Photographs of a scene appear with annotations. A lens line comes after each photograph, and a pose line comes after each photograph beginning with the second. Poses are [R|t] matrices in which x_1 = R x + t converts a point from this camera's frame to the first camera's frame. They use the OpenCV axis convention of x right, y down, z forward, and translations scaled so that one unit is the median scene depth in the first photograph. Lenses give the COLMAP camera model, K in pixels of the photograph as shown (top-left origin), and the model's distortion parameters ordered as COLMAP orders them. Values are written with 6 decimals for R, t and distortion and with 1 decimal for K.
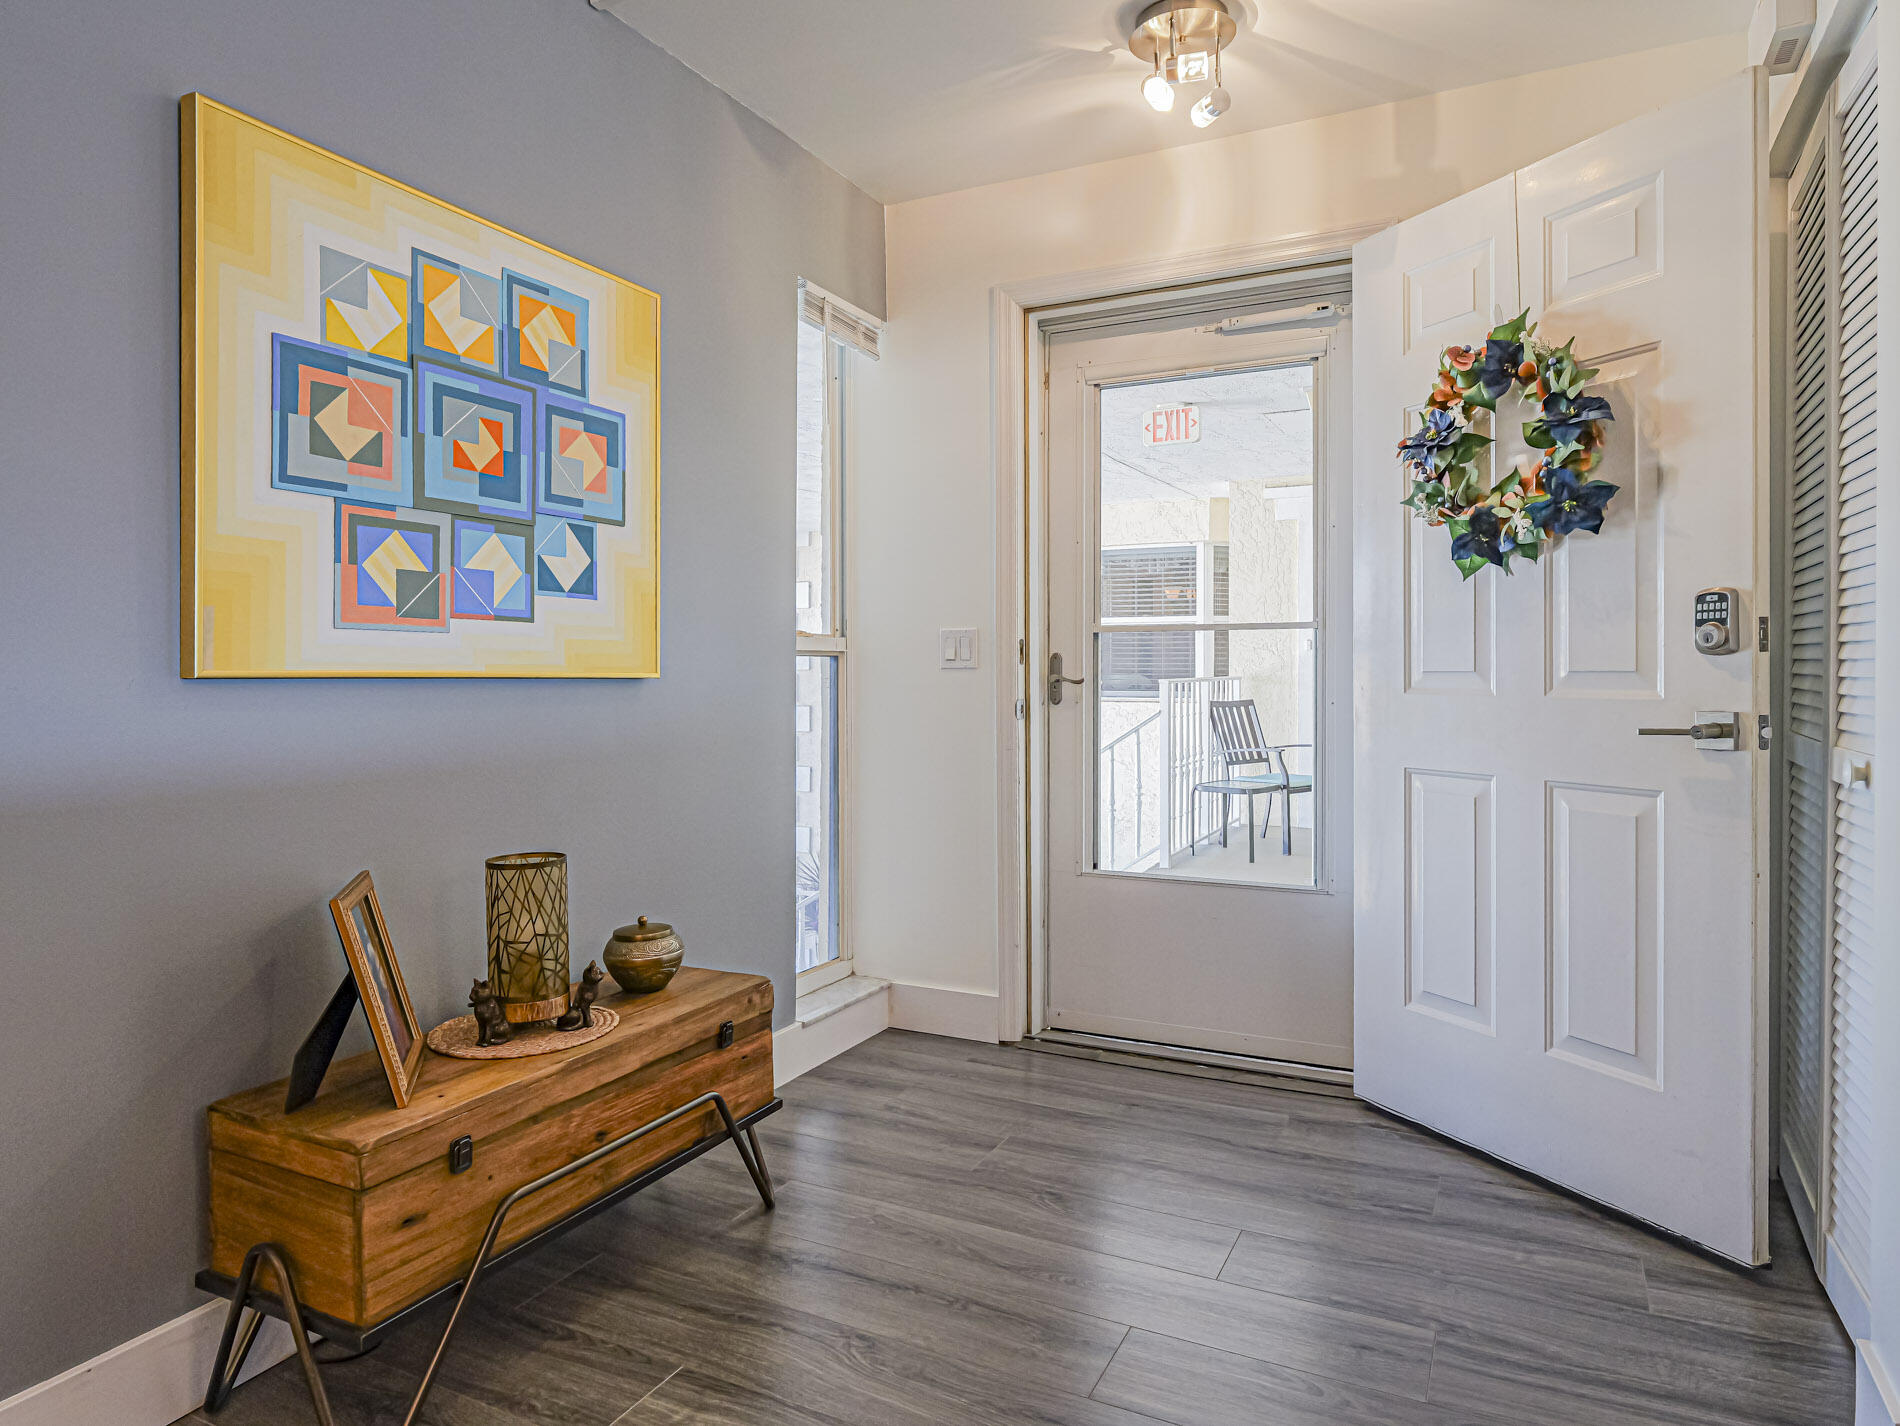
lens RADIAL K [[1197.1, 0, 941.4], [0, 1197.1, 680.0], [0, 0, 1]] dist [0.001496, -0.001608]
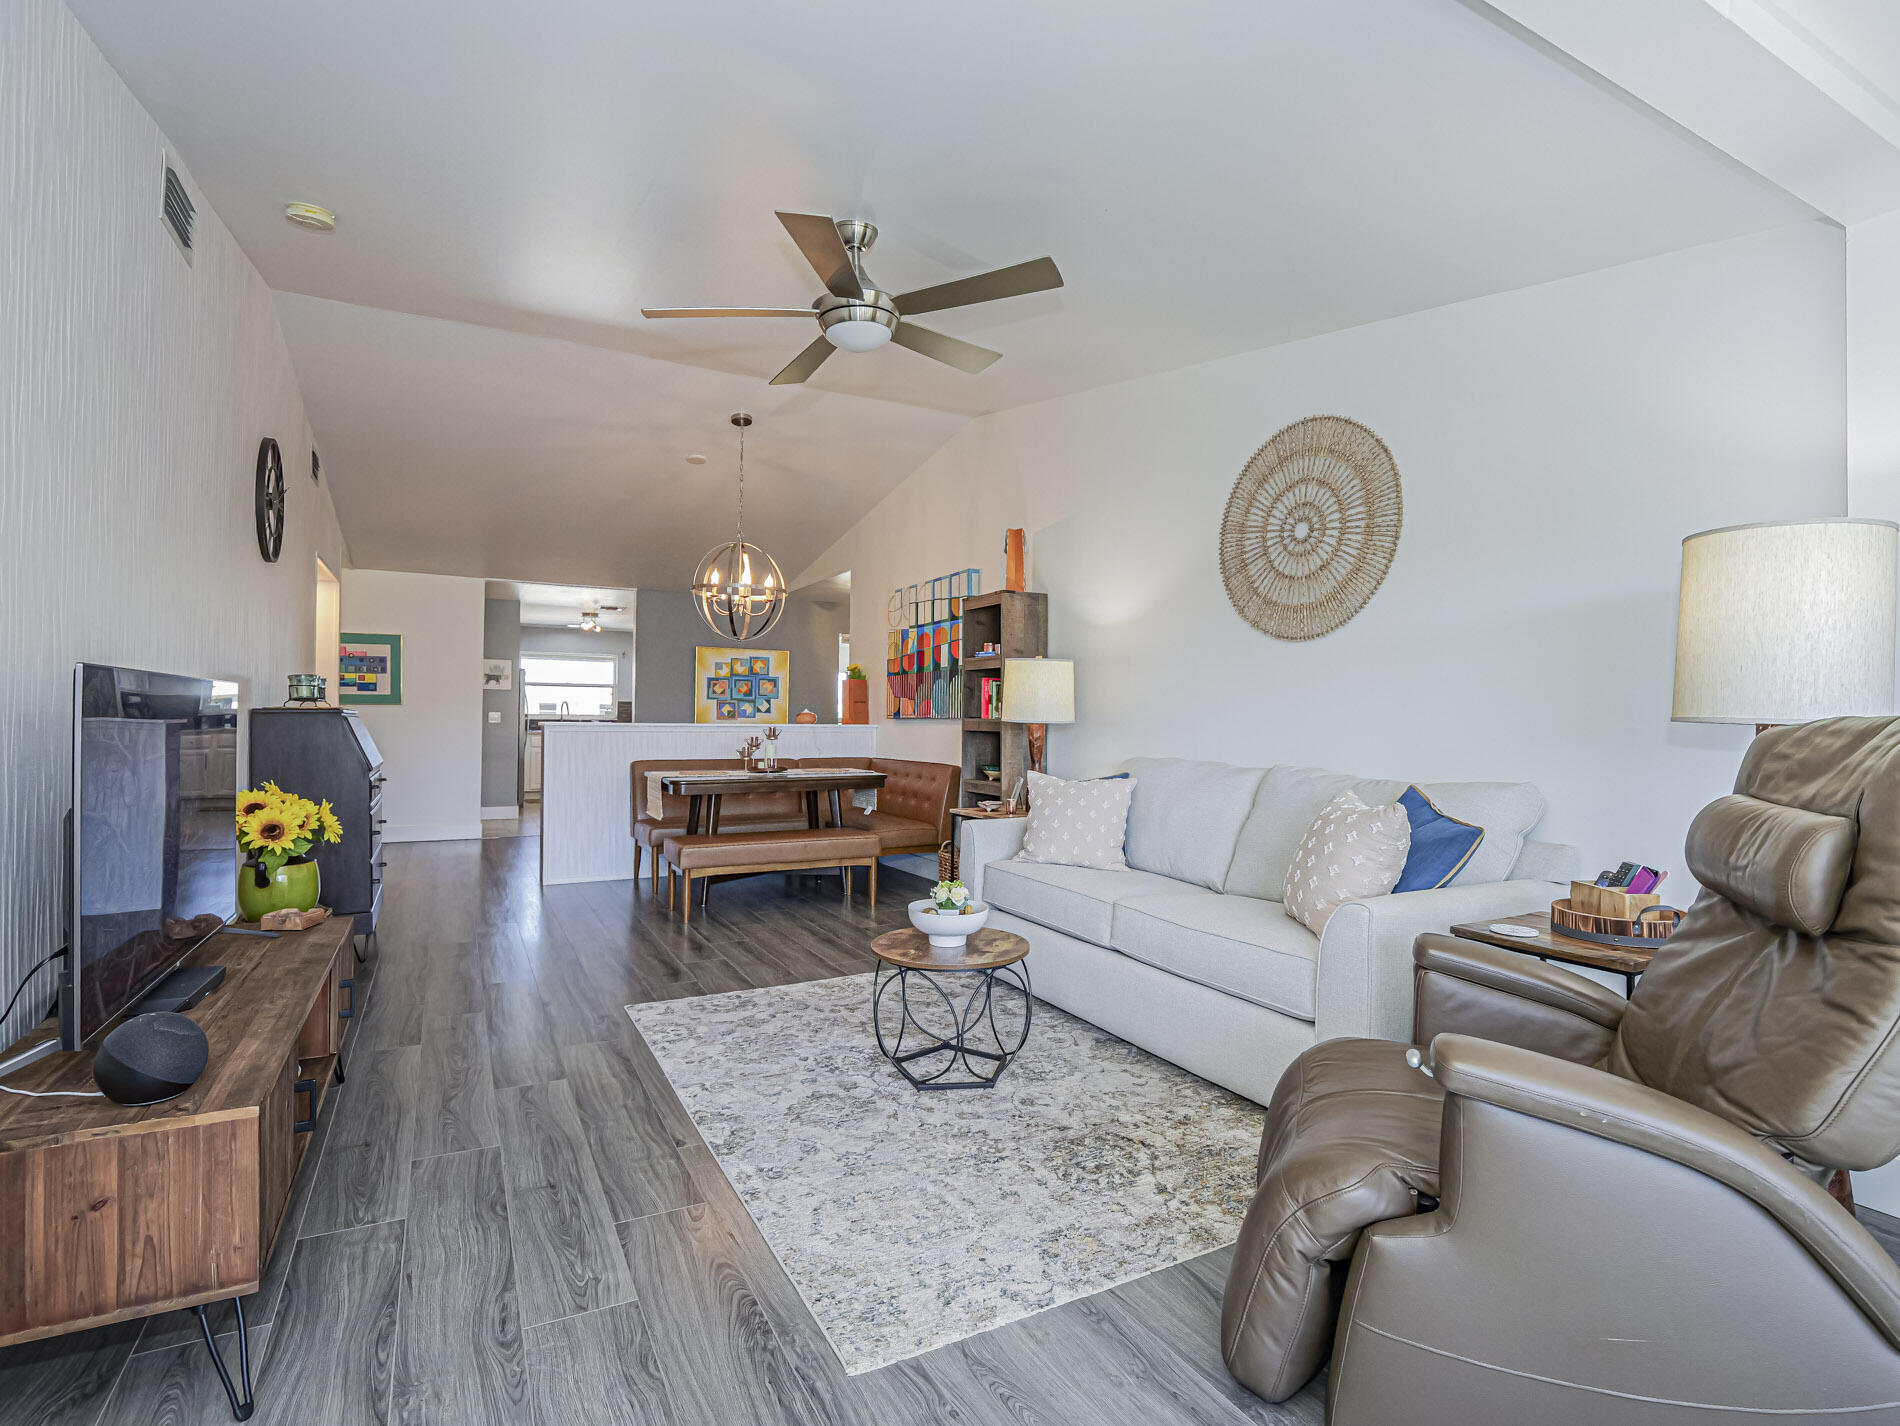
lens RADIAL K [[938.3, 0, 939.0], [0, 938.3, 712.8], [0, 0, 1]] dist [0.000496, -0.000334]
pose [[0.809464, 0.006019, -0.587139, 3.068268], [-0.014695, 0.999842, -0.010009, -0.042844], [0.586986, 0.016730, 0.809424, -2.143414]]
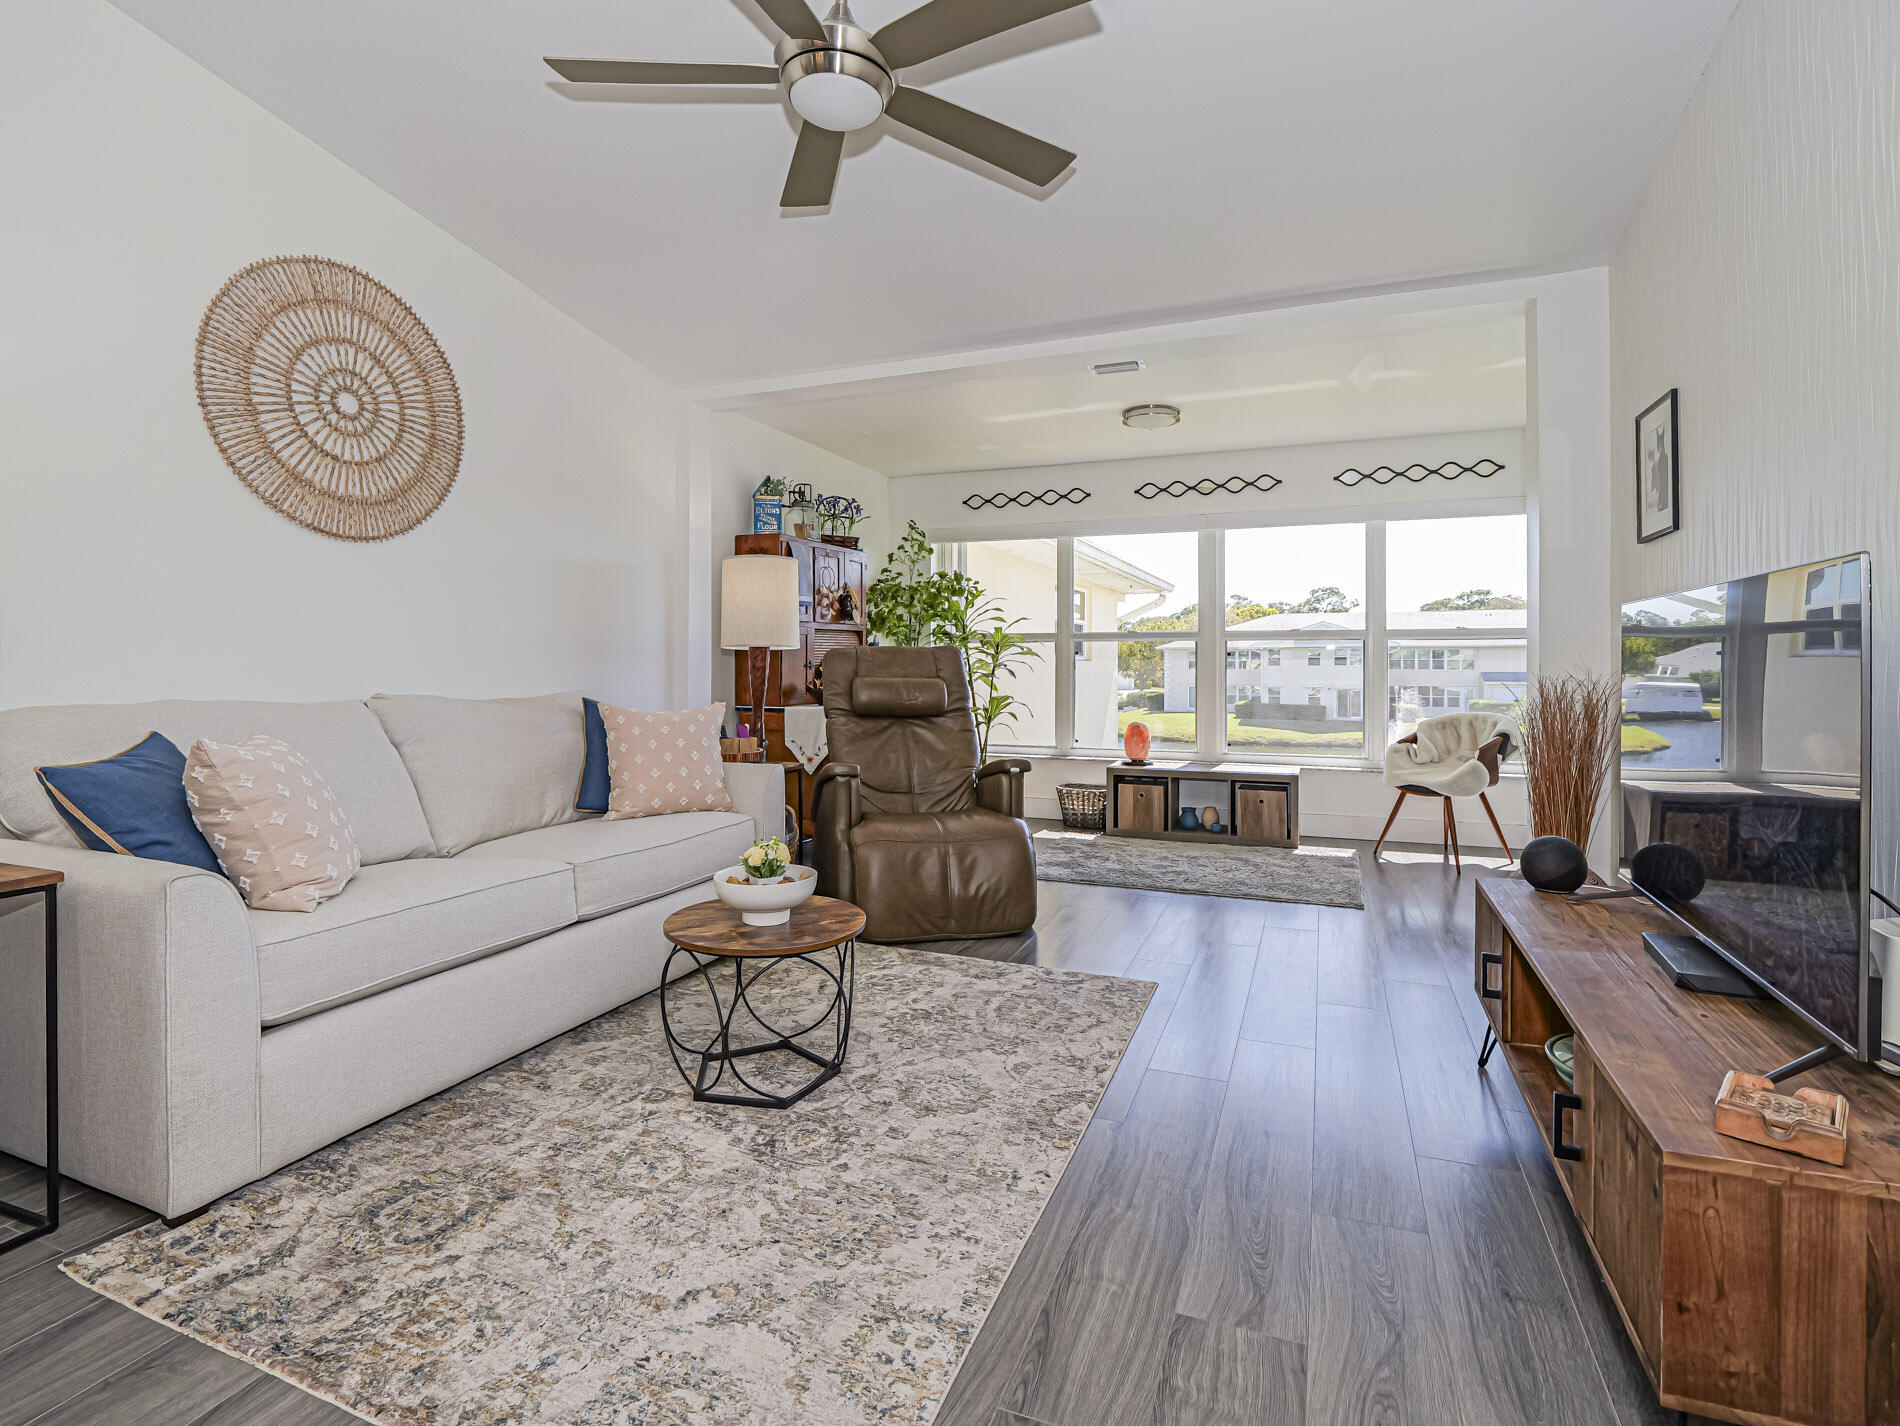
lens RADIAL K [[939.2, 0, 938.0], [0, 939.2, 659.8], [0, 0, 1]] dist [-0.014171, -0.000817]
pose [[-0.074323, 0.006355, 0.997214, 1.067254], [0.002247, 0.999978, -0.006205, -0.013627], [-0.997232, 0.001780, -0.074336, -1.082216]]
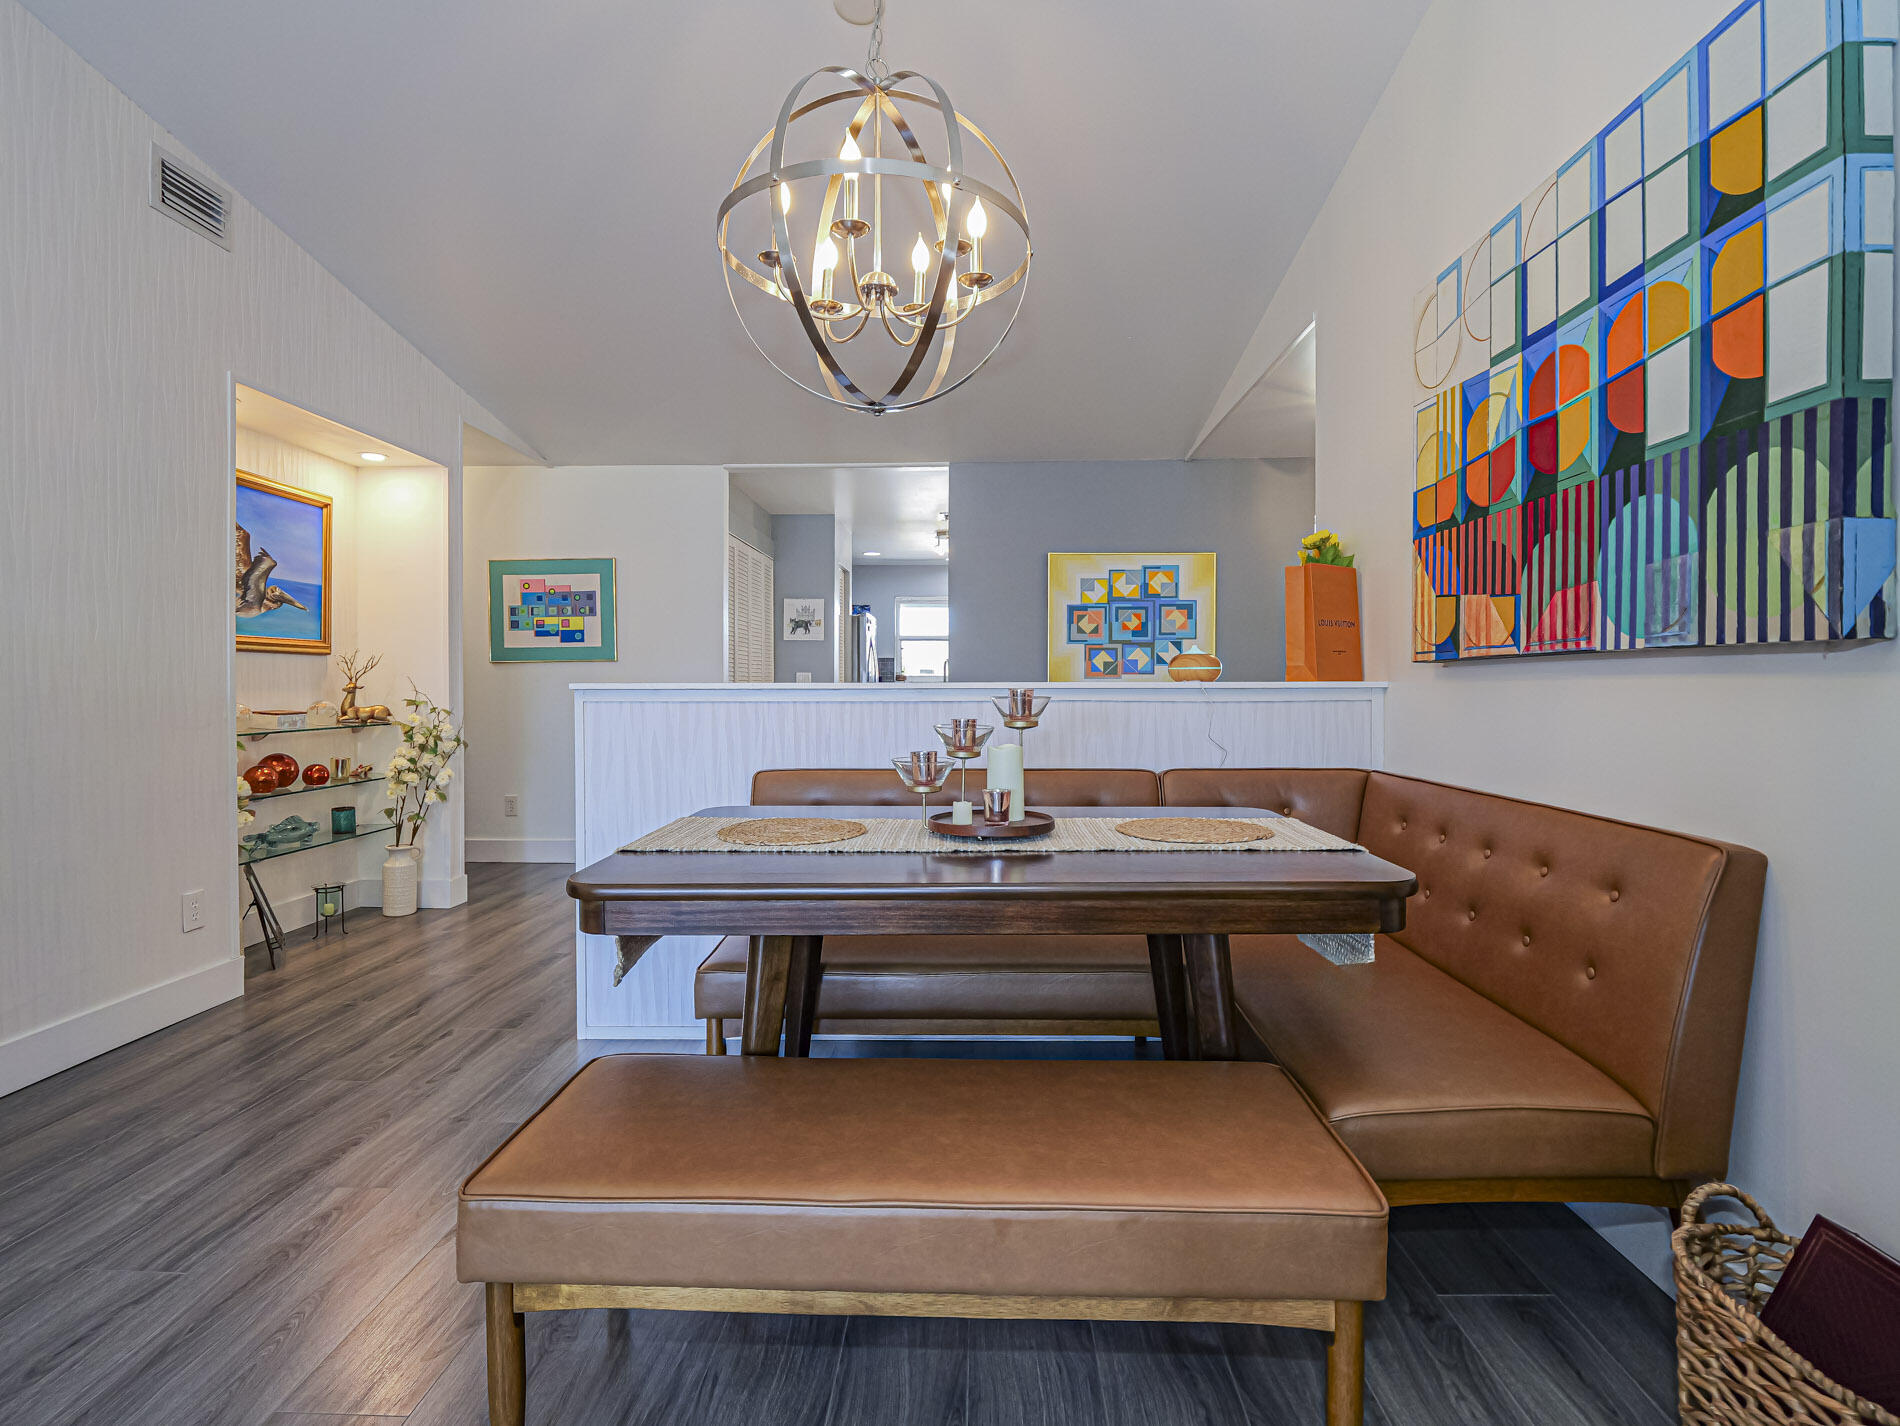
lens RADIAL K [[935.8, 0, 948.3], [0, 935.8, 688.2], [0, 0, 1]] dist [-0.013798, -0.000305]
pose [[0.411044, 0.007136, -0.911587, 1.750050], [-0.003865, 0.999974, 0.006085, -0.026471], [0.911607, 0.001022, 0.411061, -0.521280]]
